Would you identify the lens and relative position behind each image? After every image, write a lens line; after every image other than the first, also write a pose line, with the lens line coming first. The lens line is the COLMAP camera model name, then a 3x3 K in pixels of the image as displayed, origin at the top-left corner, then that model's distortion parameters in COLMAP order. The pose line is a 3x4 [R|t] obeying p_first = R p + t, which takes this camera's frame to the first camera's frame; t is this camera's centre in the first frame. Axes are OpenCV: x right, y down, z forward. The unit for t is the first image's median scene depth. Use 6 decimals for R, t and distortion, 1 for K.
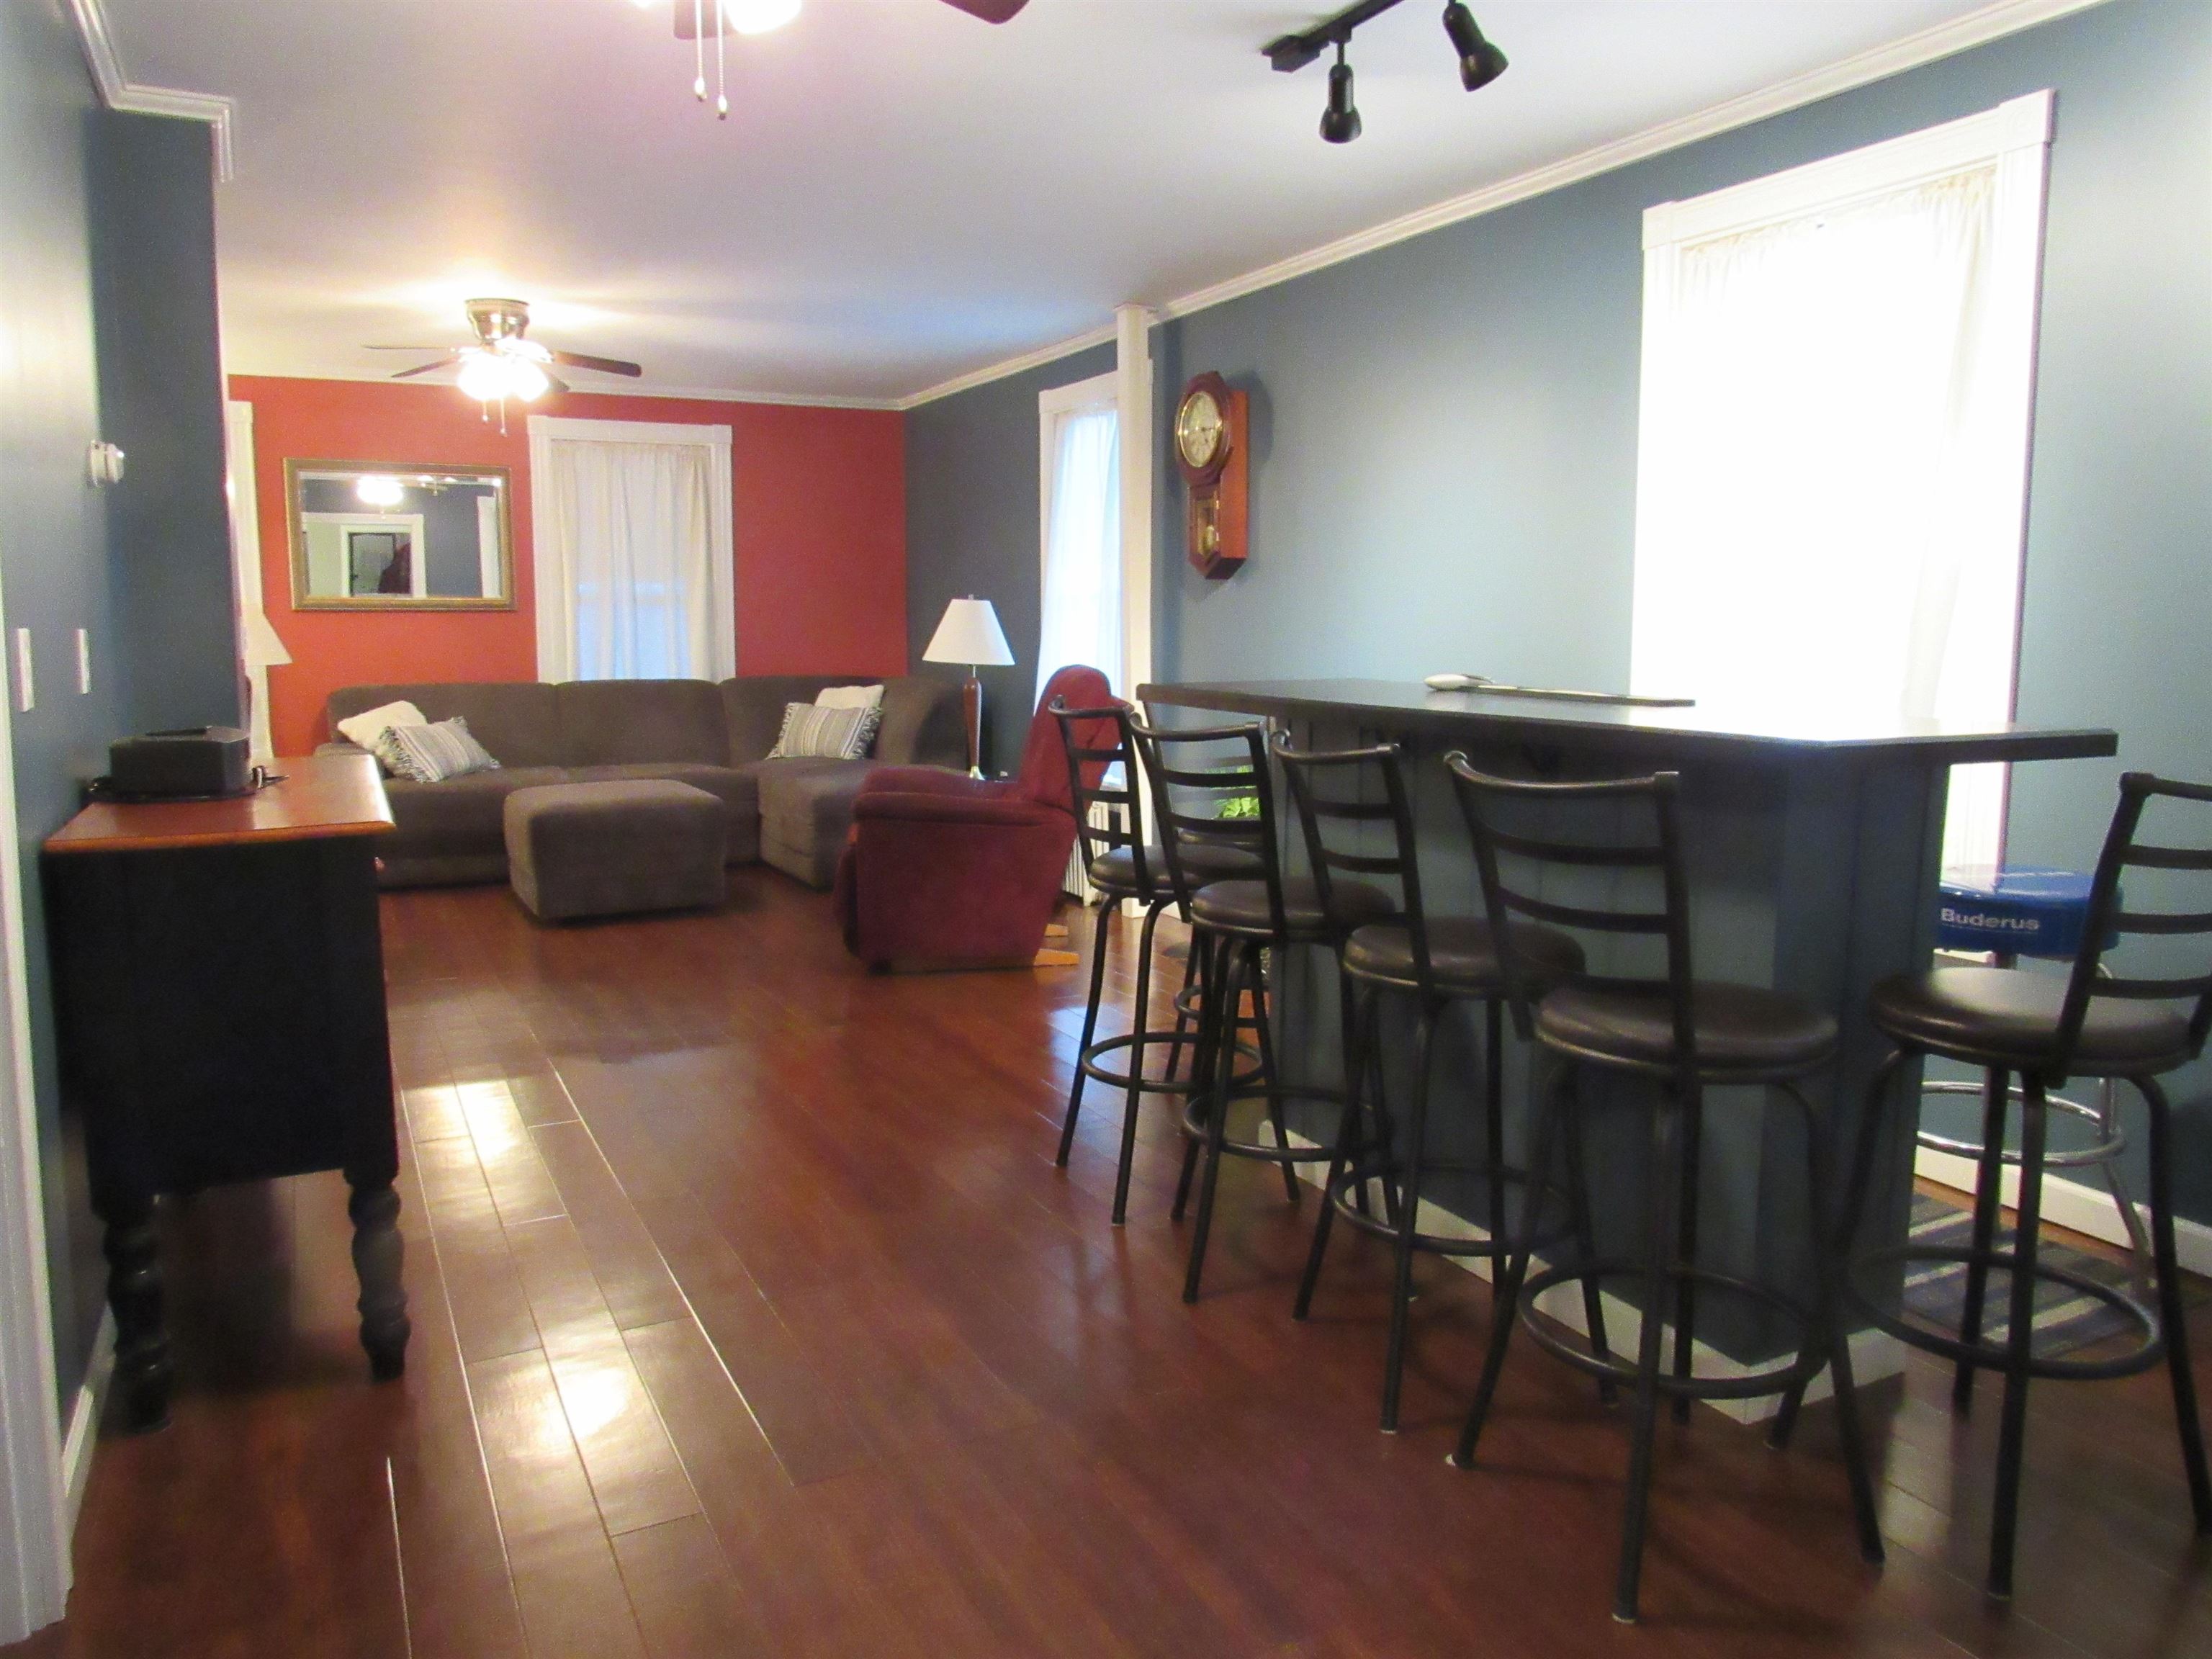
lens RADIAL K [[1607.2, 0, 1106.0], [0, 1607.2, 829.5], [0, 0, 1]] dist [-0.045639, 0.049034]
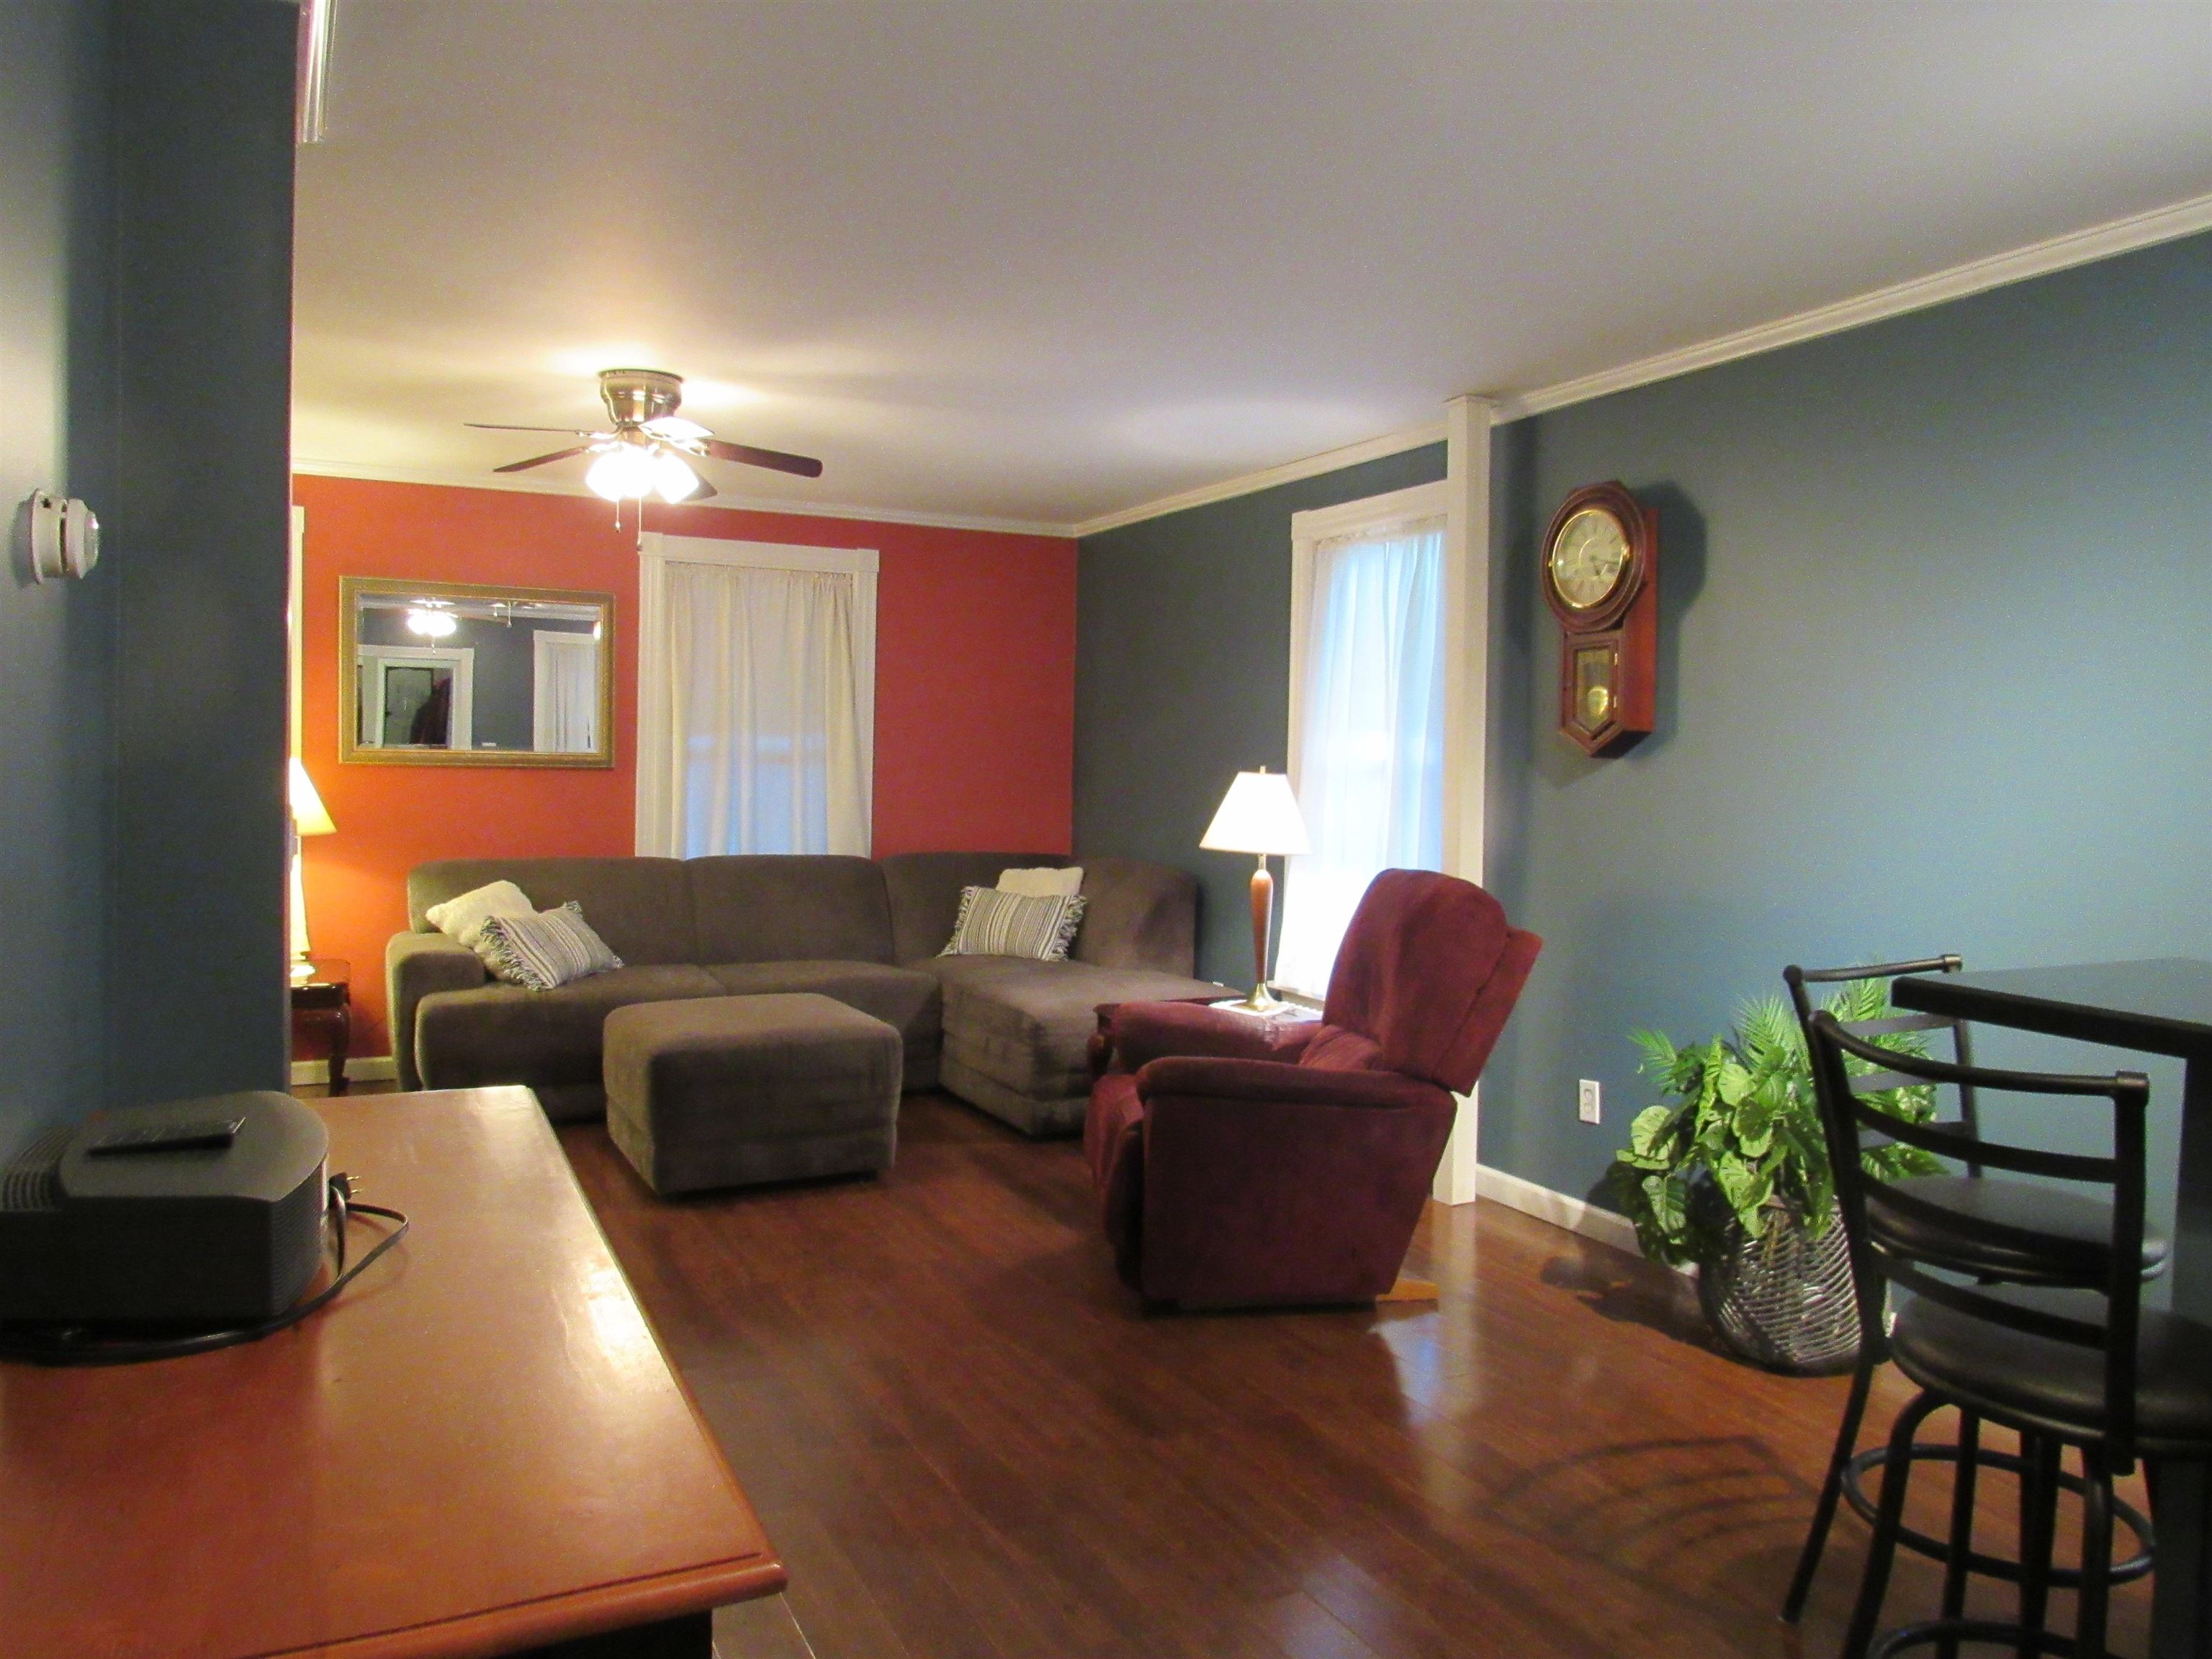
lens RADIAL K [[1607.2, 0, 1106.0], [0, 1607.2, 829.5], [0, 0, 1]] dist [-0.045639, 0.049034]
pose [[0.999780, 0.019907, -0.006673, -0.287849], [-0.020428, 0.995719, -0.090150, -0.096951], [0.004850, 0.090266, 0.995906, 0.499025]]
